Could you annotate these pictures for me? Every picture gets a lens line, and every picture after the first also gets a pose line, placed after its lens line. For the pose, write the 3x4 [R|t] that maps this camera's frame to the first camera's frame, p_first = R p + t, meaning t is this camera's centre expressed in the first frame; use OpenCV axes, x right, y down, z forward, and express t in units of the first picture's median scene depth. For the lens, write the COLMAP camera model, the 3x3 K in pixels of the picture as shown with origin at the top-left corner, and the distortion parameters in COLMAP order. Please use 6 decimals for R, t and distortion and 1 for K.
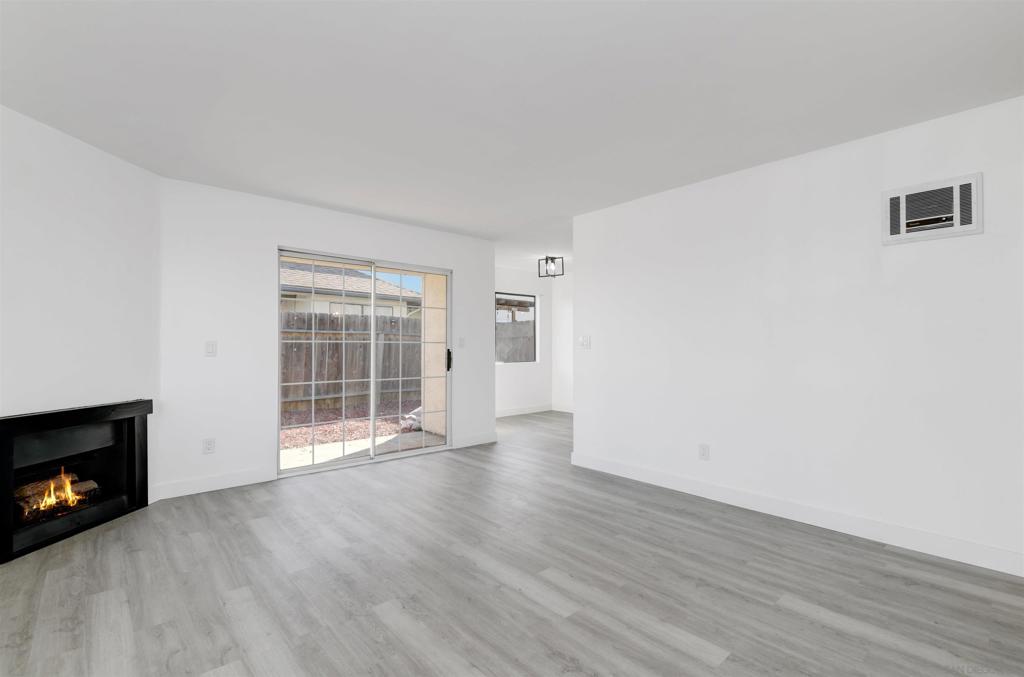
lens RADIAL K [[466.0, 0, 516.9], [0, 466.0, 341.4], [0, 0, 1]] dist [-0.006036, -0.008551]
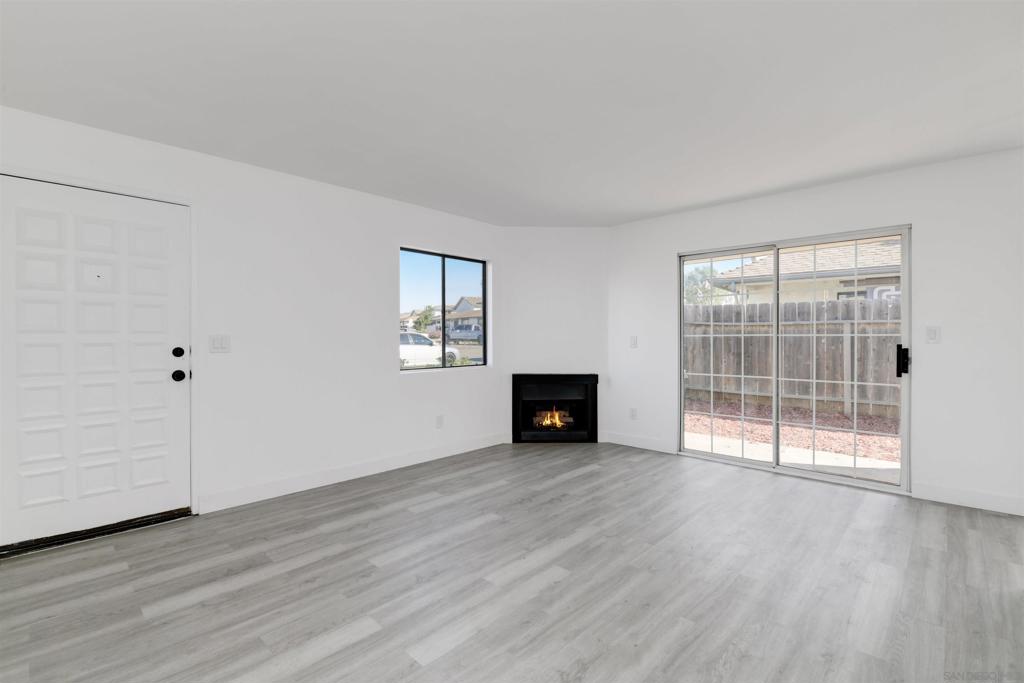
lens RADIAL K [[466.0, 0, 507.9], [0, 466.0, 348.3], [0, 0, 1]] dist [-0.006036, -0.008551]
pose [[0.072770, 0.022630, -0.997092, 0.875771], [0.008145, 0.999696, 0.023283, -0.001470], [0.997315, -0.009816, 0.072564, 0.691413]]
